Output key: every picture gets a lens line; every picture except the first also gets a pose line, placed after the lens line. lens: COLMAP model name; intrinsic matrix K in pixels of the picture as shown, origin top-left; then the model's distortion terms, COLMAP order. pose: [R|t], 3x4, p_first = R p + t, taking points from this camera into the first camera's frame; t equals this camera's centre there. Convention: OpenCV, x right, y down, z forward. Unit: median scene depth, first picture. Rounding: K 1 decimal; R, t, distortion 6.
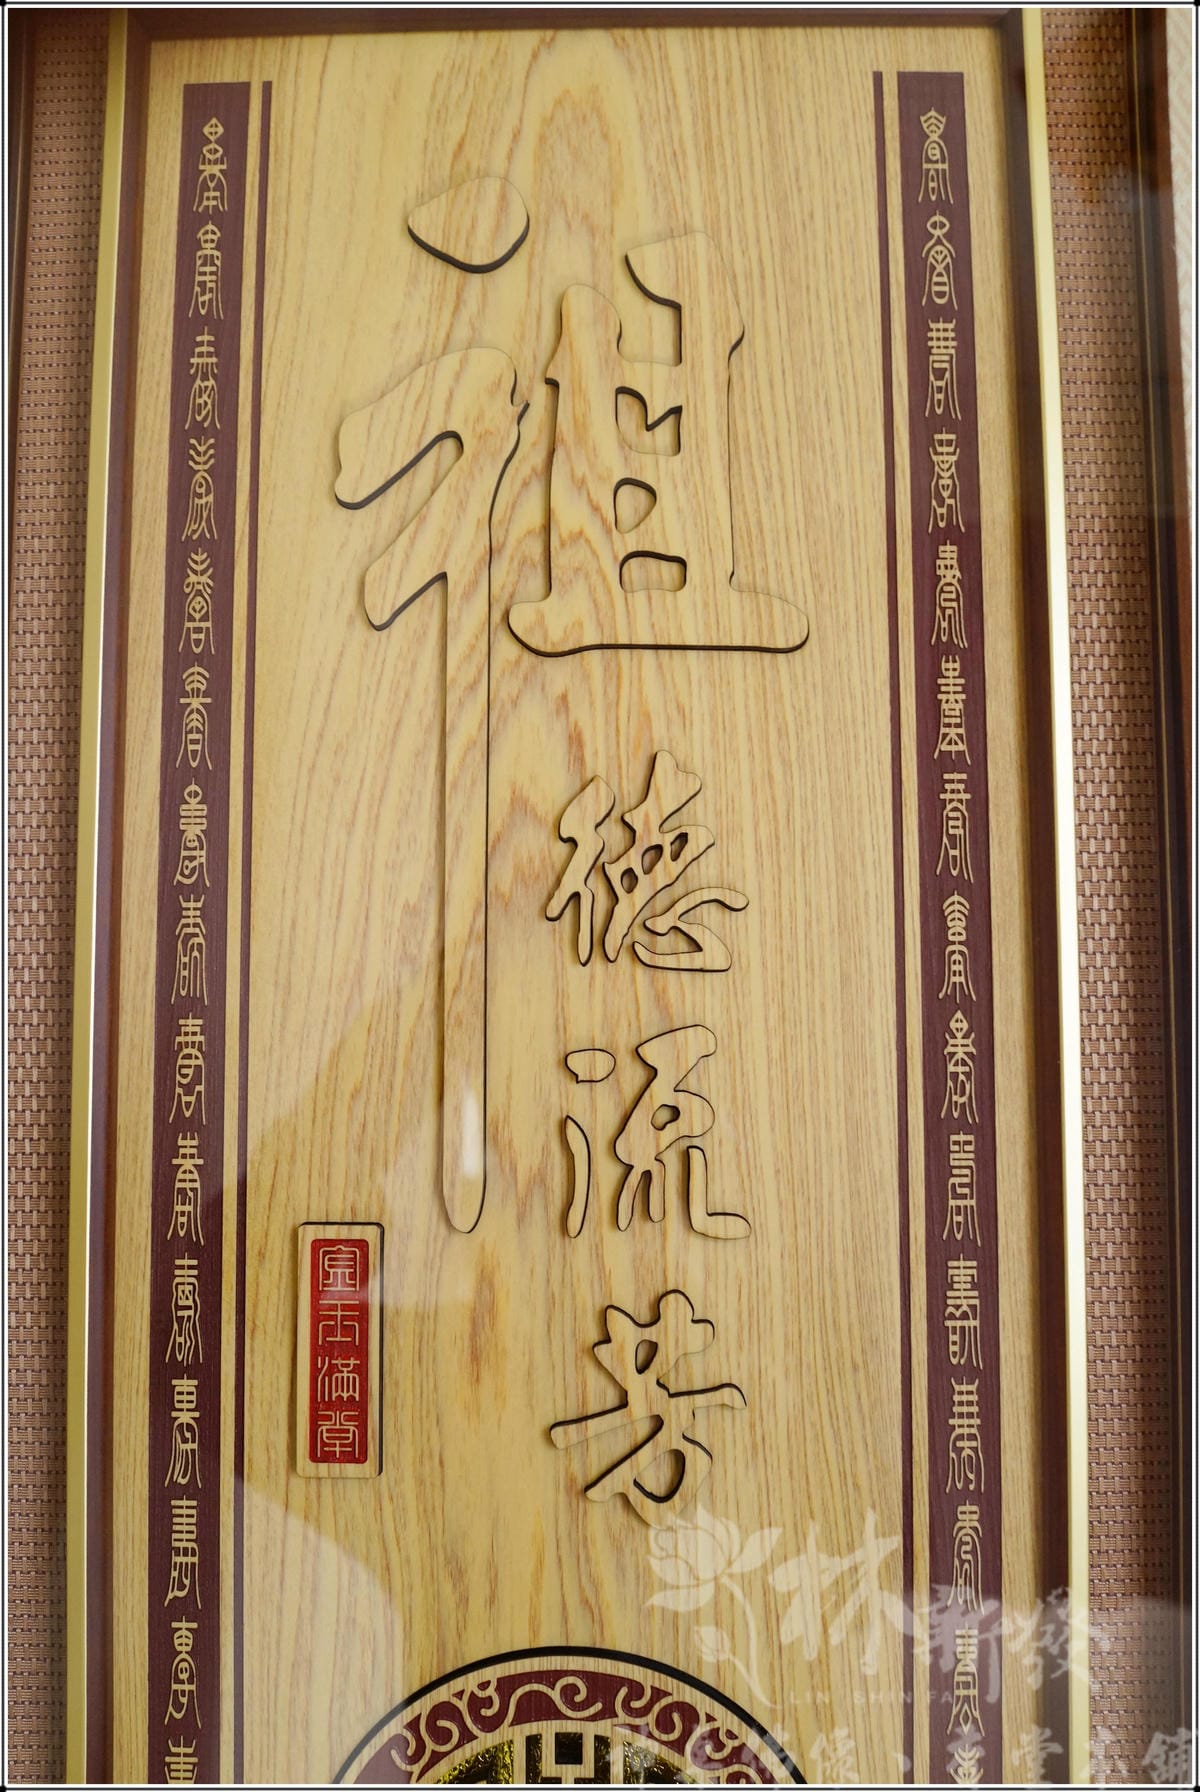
lens RADIAL K [[1758.6, 0, 600.0], [0, 1758.6, 896.0], [0, 0, 1]] dist [-0.067201, -0.080291]
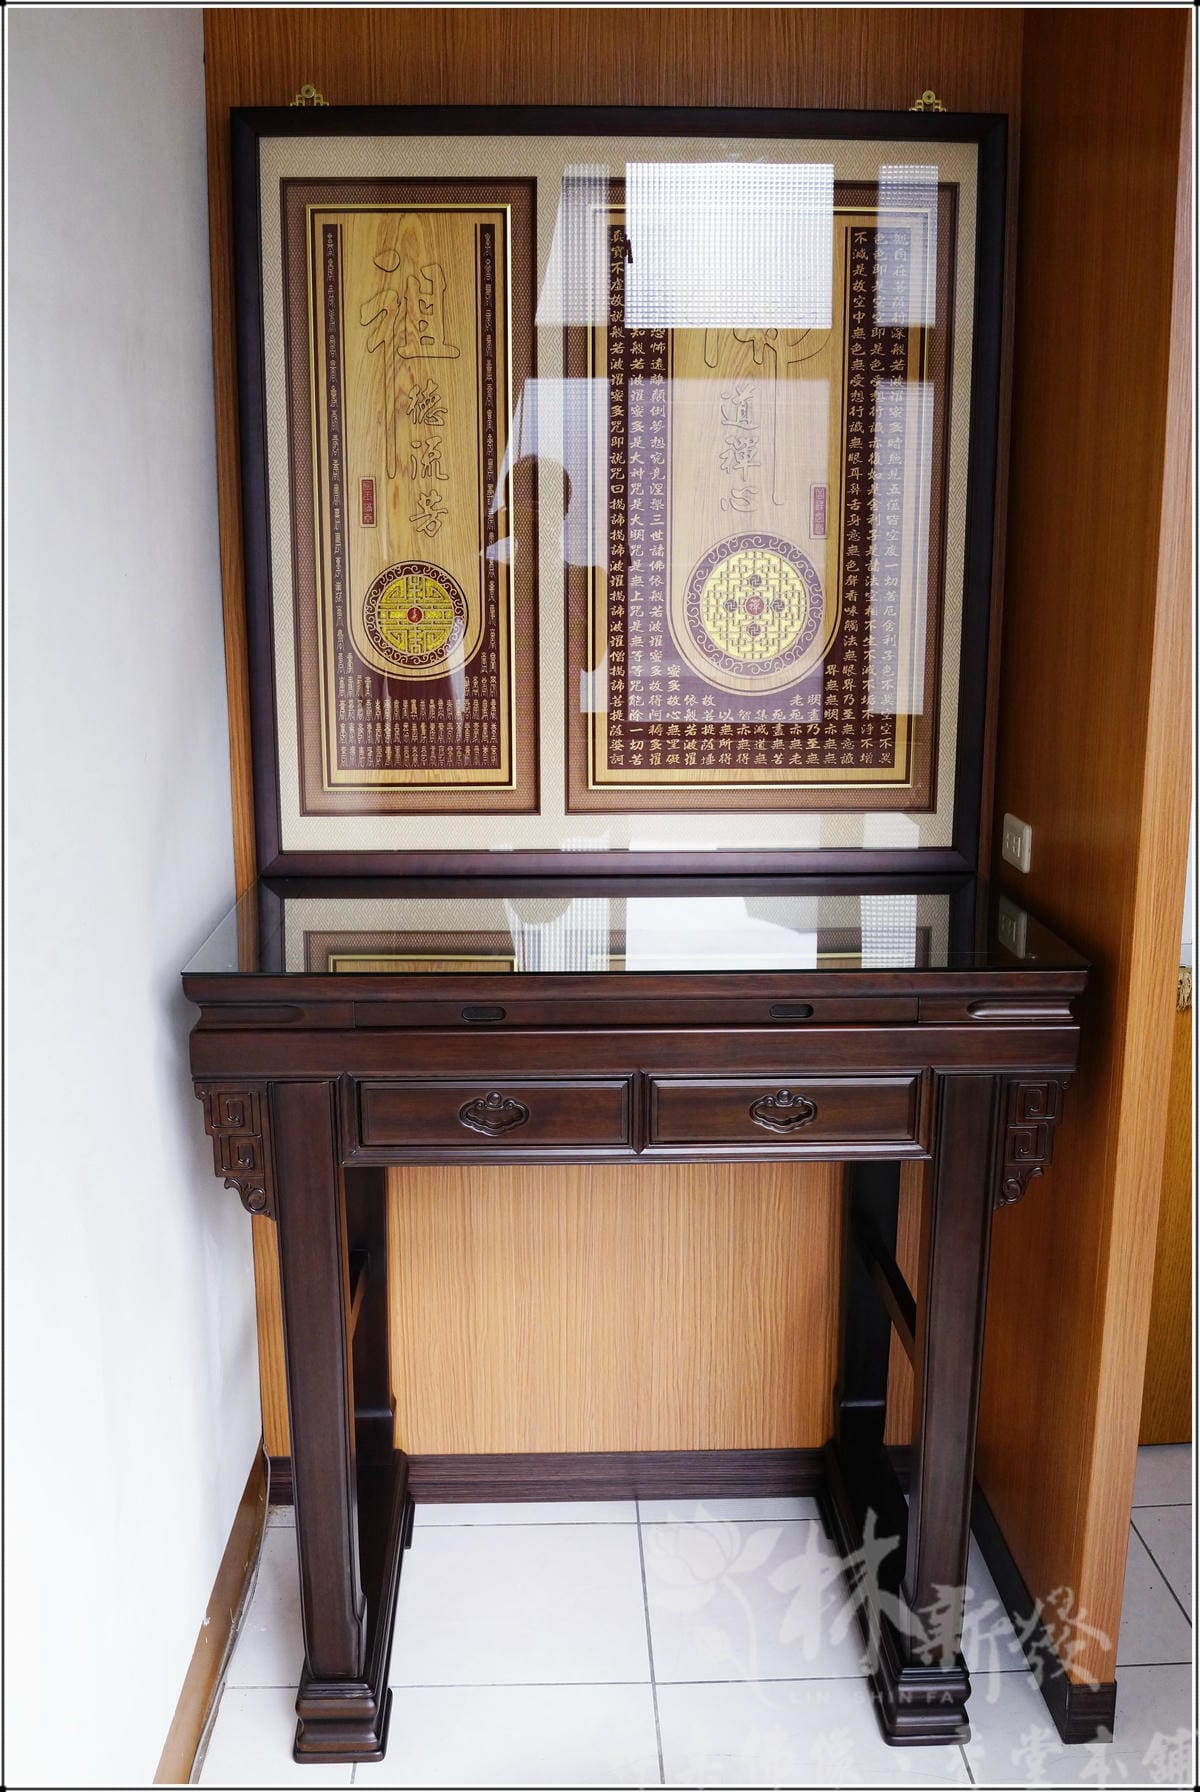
lens RADIAL K [[1697.5, 0, 604.5], [0, 1697.5, 907.8], [0, 0, 1]] dist [-0.057906, -0.054114]
pose [[0.998368, -0.009971, 0.056223, 0.247545], [-0.007550, 0.952941, 0.303061, -0.107982], [-0.056599, -0.302991, 0.951311, -4.022464]]
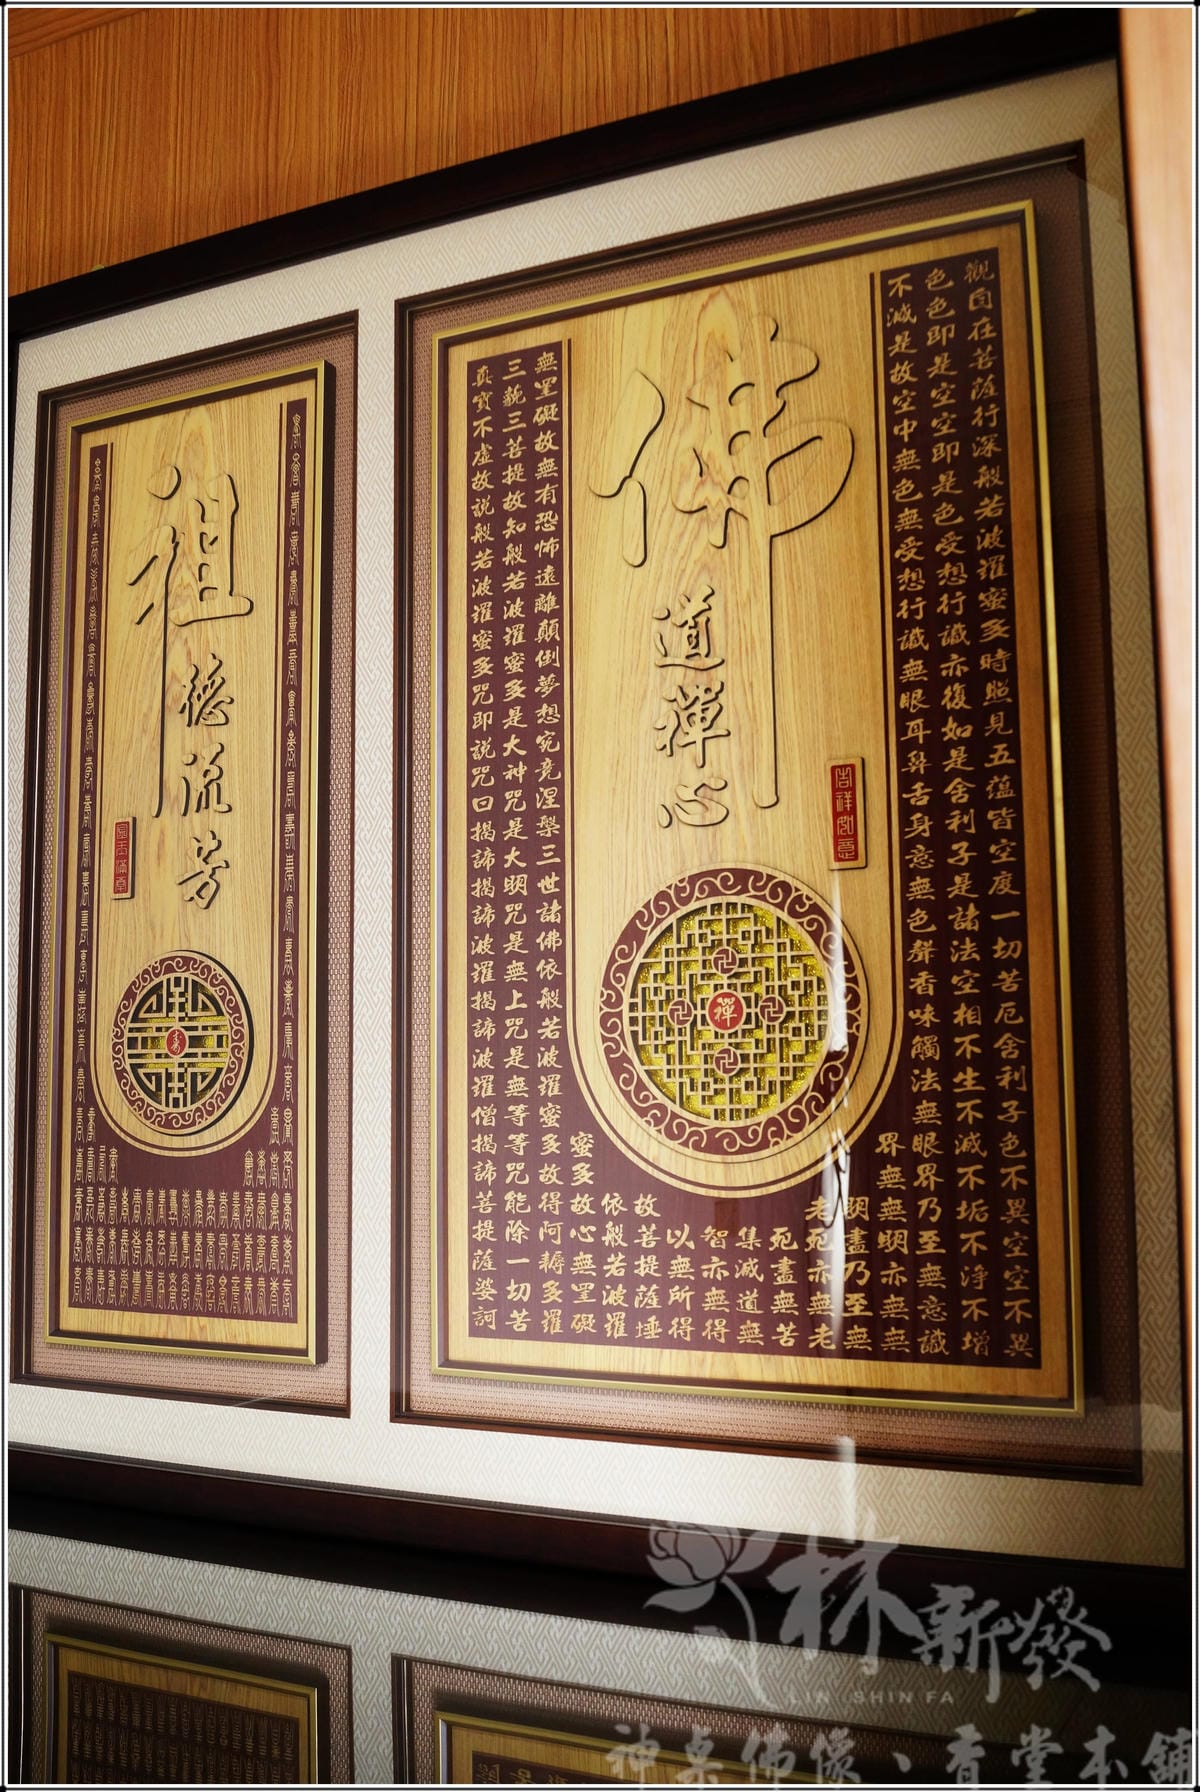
lens RADIAL K [[1697.5, 0, 604.5], [0, 1697.5, 907.8], [0, 0, 1]] dist [-0.057906, -0.054114]
pose [[0.911435, -0.049888, -0.408407, 1.812555], [0.044753, 0.998753, -0.022126, 0.446202], [0.409002, 0.001889, 0.912532, -1.350088]]
